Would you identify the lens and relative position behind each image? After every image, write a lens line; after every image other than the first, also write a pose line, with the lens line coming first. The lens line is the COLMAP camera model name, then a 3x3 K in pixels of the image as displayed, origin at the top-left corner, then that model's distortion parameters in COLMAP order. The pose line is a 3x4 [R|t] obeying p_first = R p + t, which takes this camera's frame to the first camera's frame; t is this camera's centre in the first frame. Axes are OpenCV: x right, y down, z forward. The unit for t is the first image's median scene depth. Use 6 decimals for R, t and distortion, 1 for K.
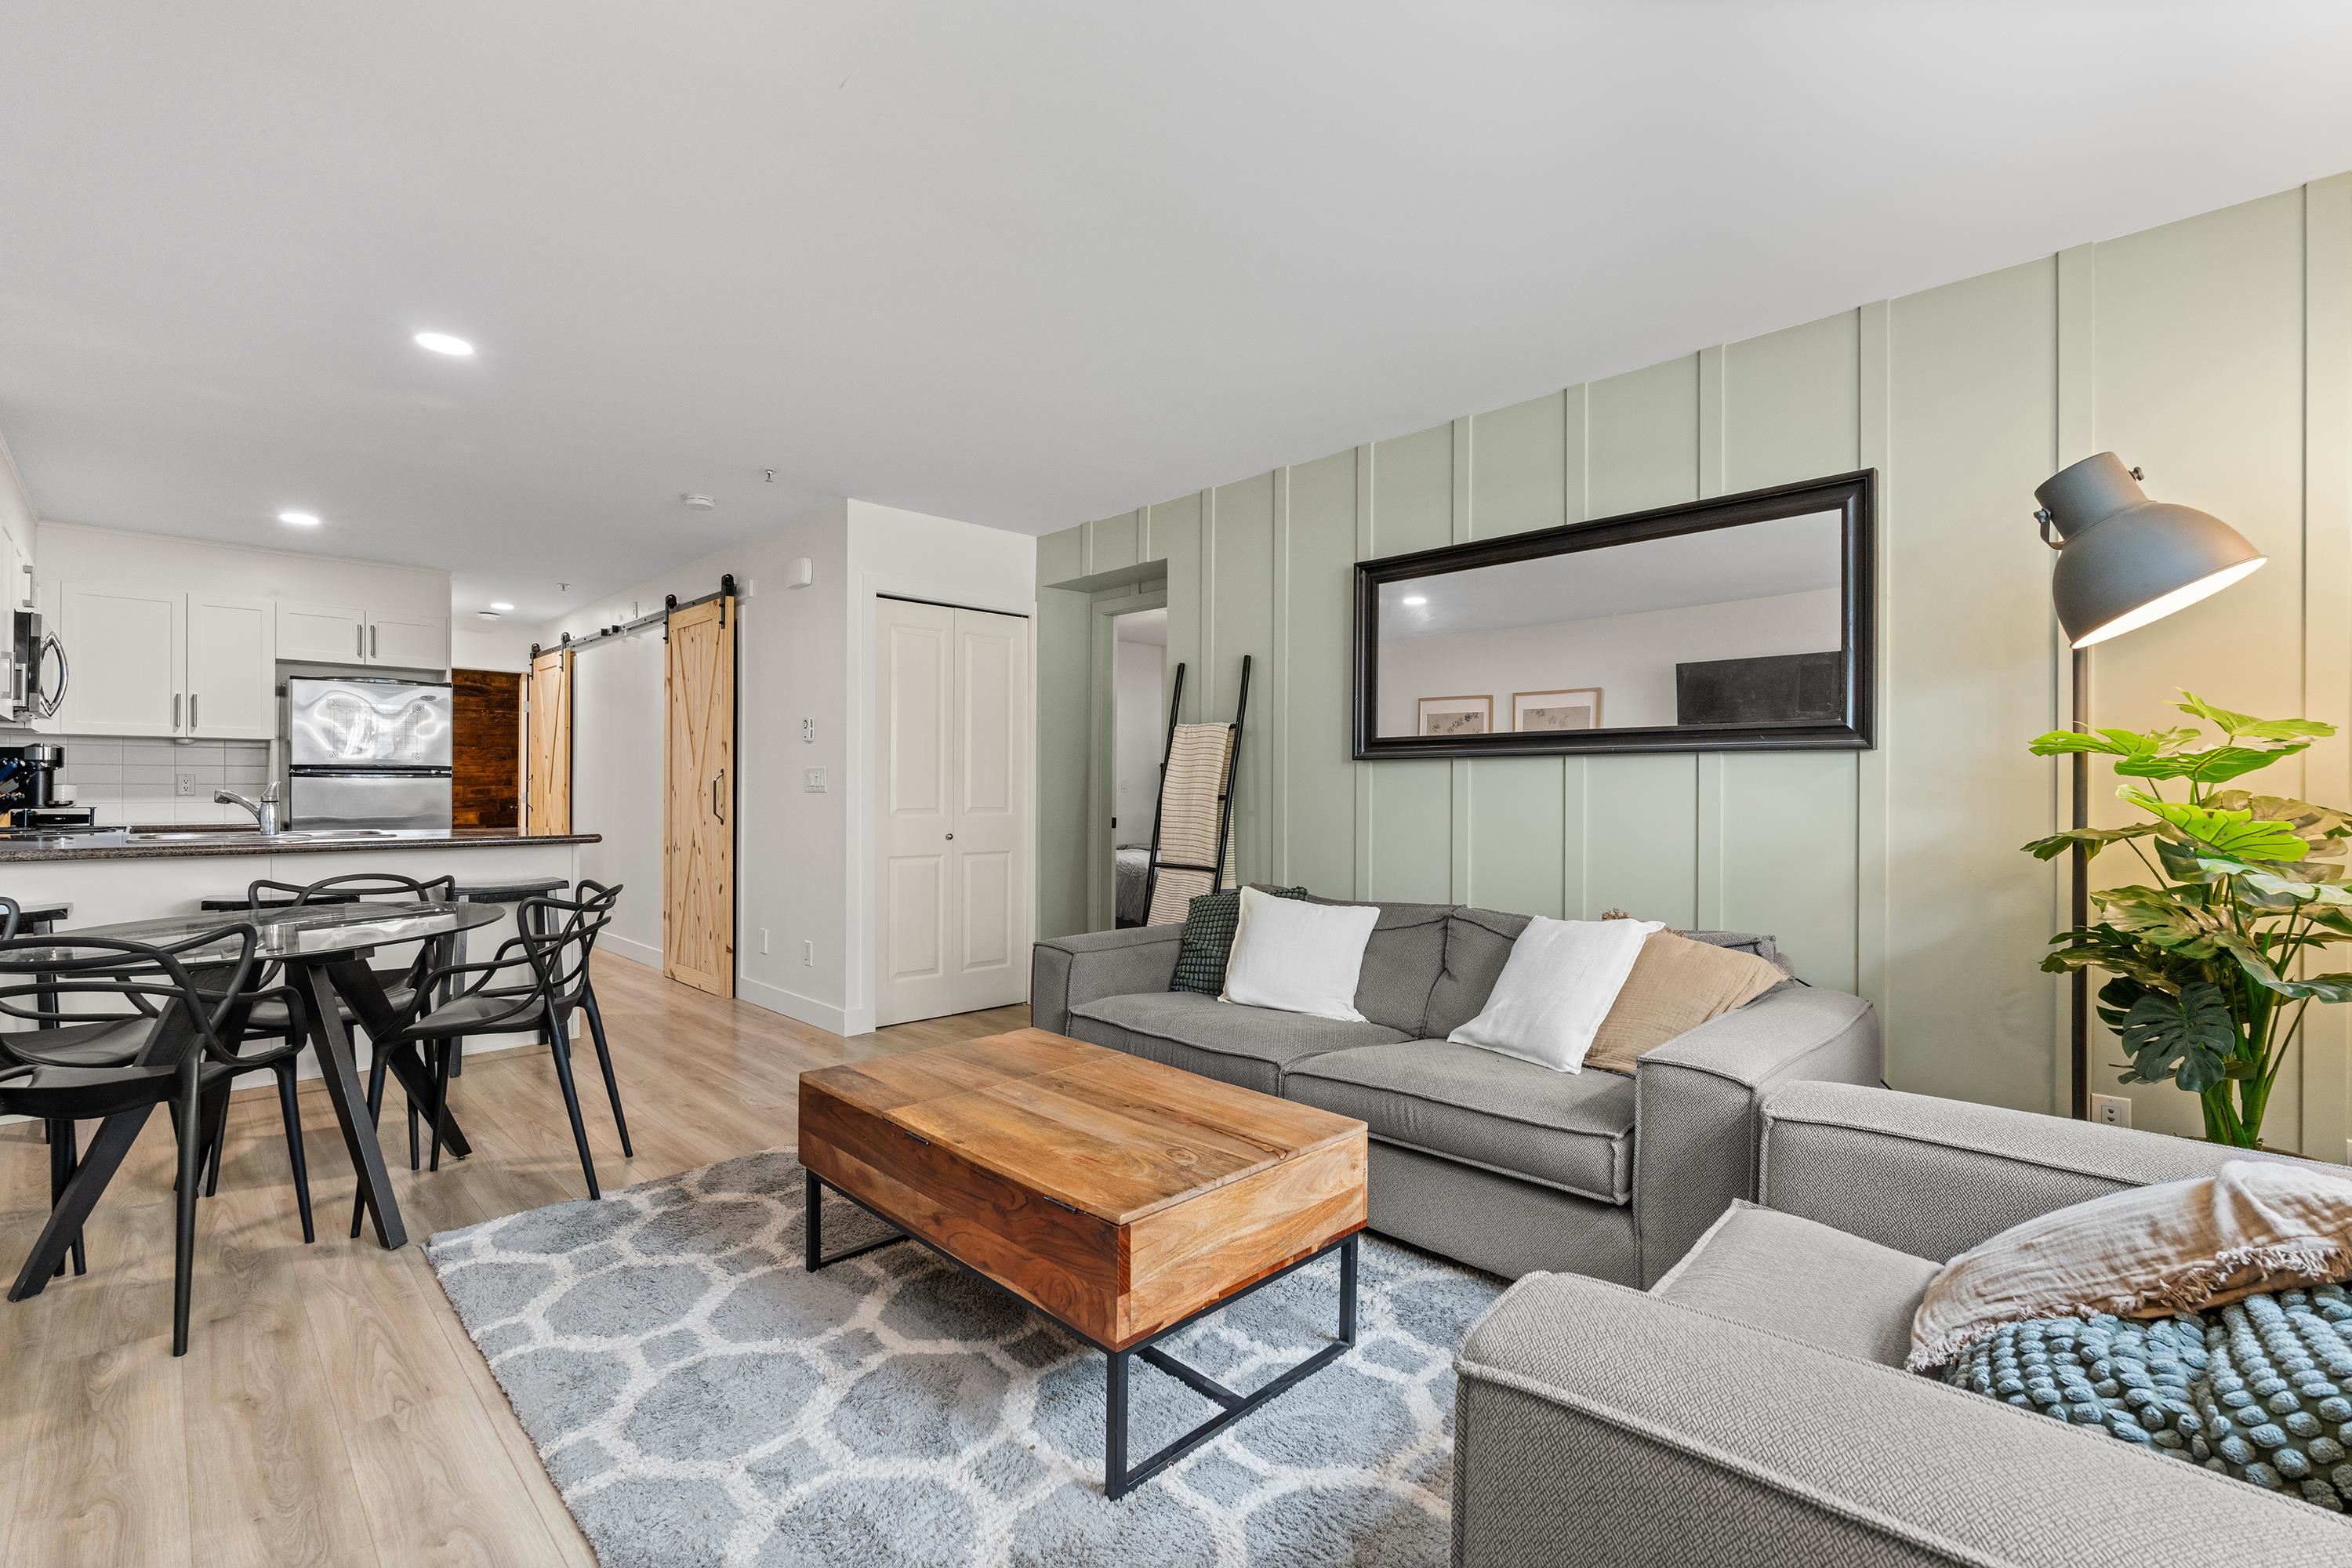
lens RADIAL K [[1026.0, 0, 1176.0], [0, 1026.0, 784.0], [0, 0, 1]] dist [-0.002285, 0.000327]
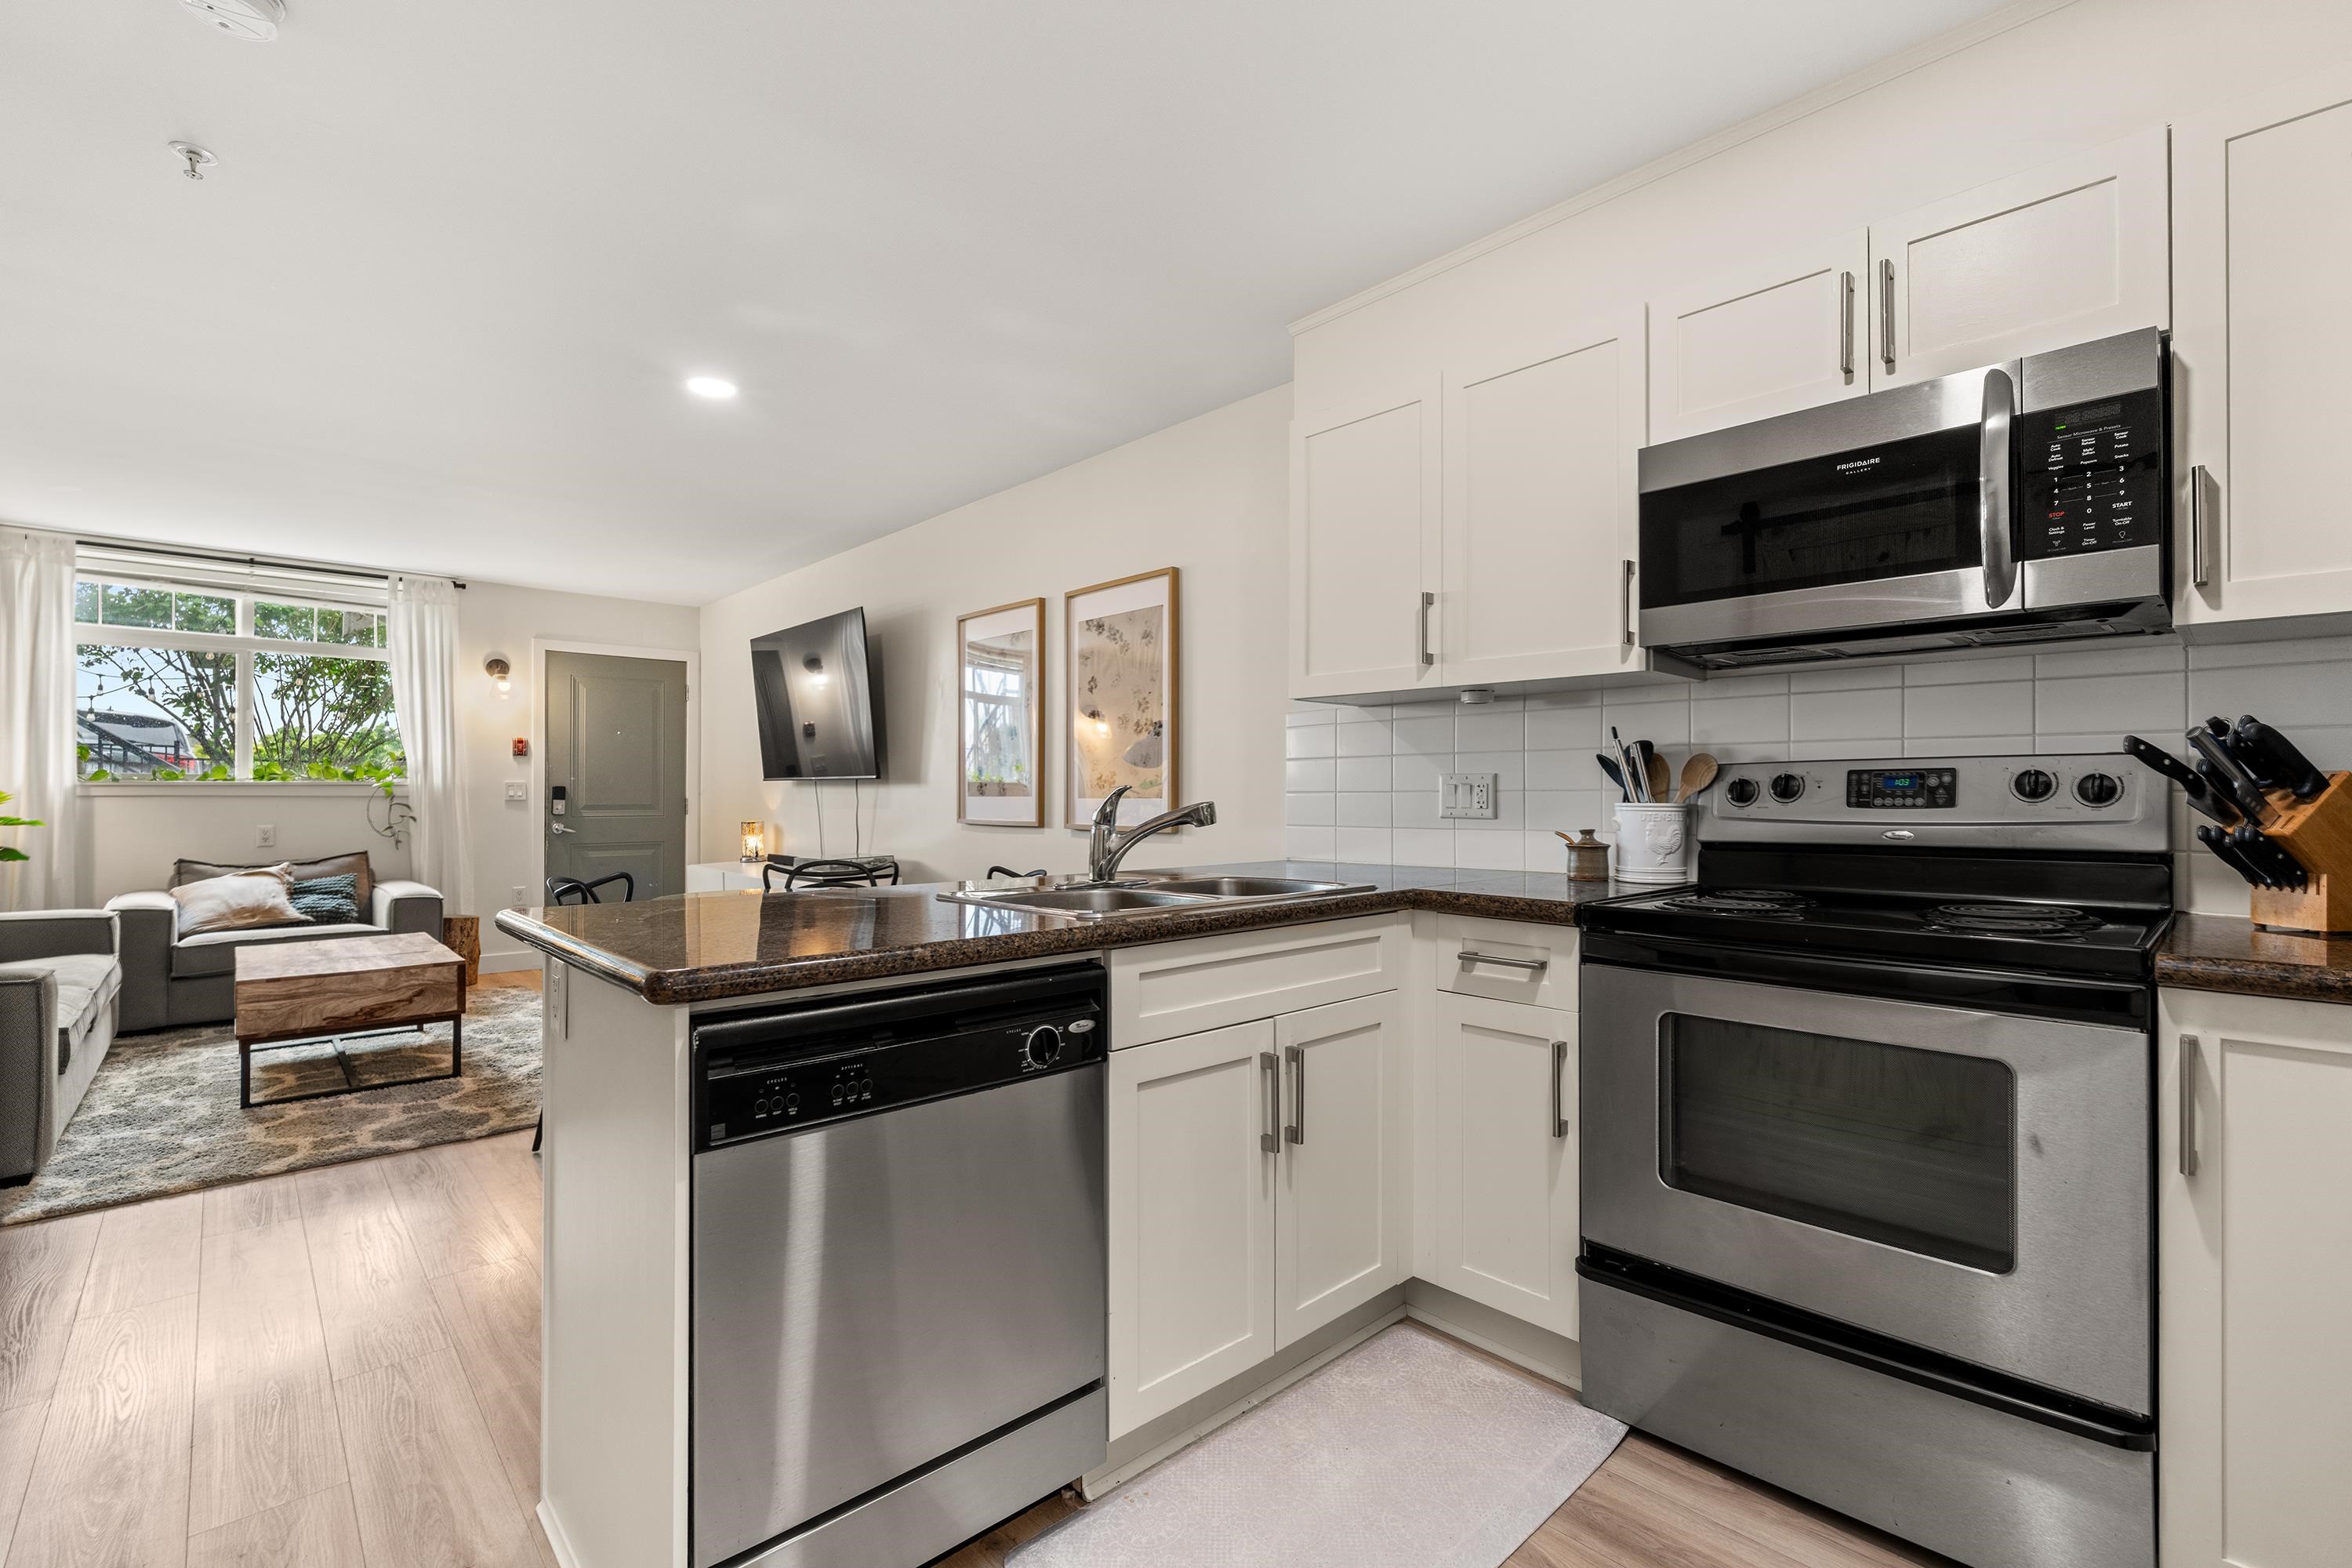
lens RADIAL K [[1028.0, 0, 1167.9], [0, 1028.0, 787.6], [0, 0, 1]] dist [-0.003130, -0.000526]
pose [[-0.999131, -0.004923, 0.041394, -0.899487], [-0.005279, 0.999950, -0.008499, 0.002586], [-0.041350, -0.008710, -0.999107, 1.492234]]
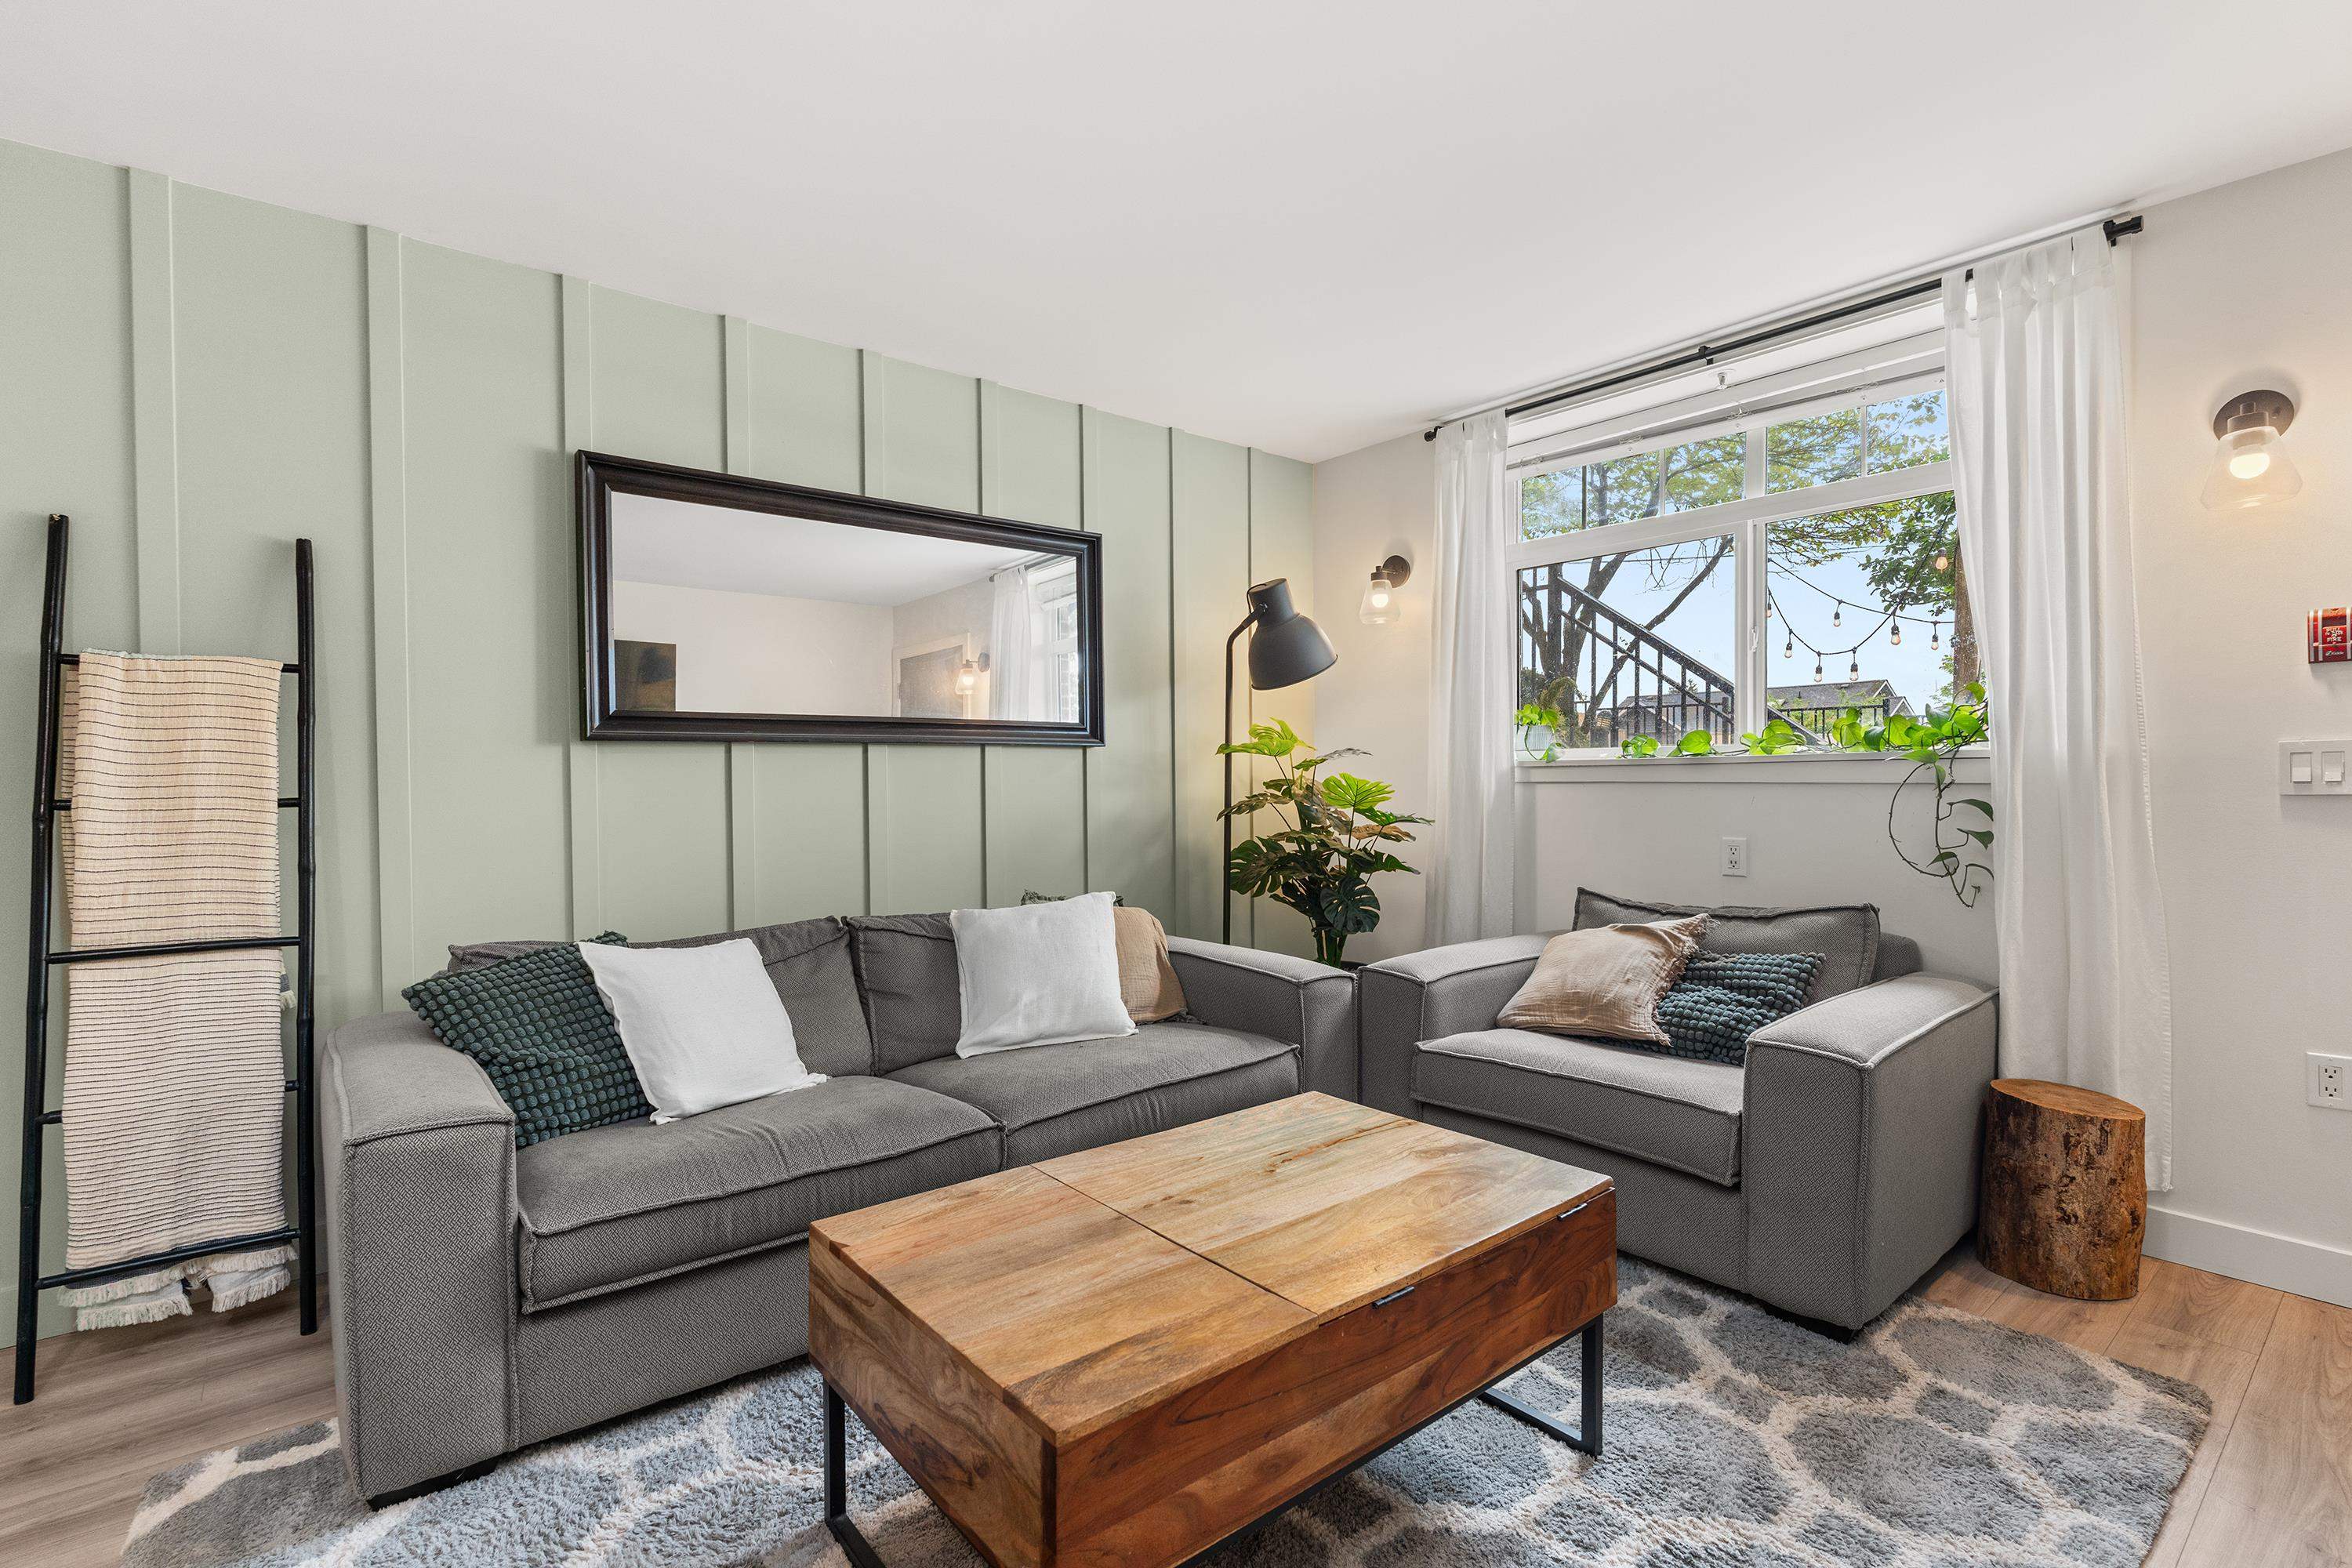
lens RADIAL K [[1081.7, 0, 1150.8], [0, 1081.7, 792.9], [0, 0, 1]] dist [-0.003706, -0.000037]
pose [[0.109838, -0.020488, 0.993738, -0.460319], [0.003988, 0.999789, 0.020172, -0.001464], [-0.993942, 0.001747, 0.109896, 0.509900]]
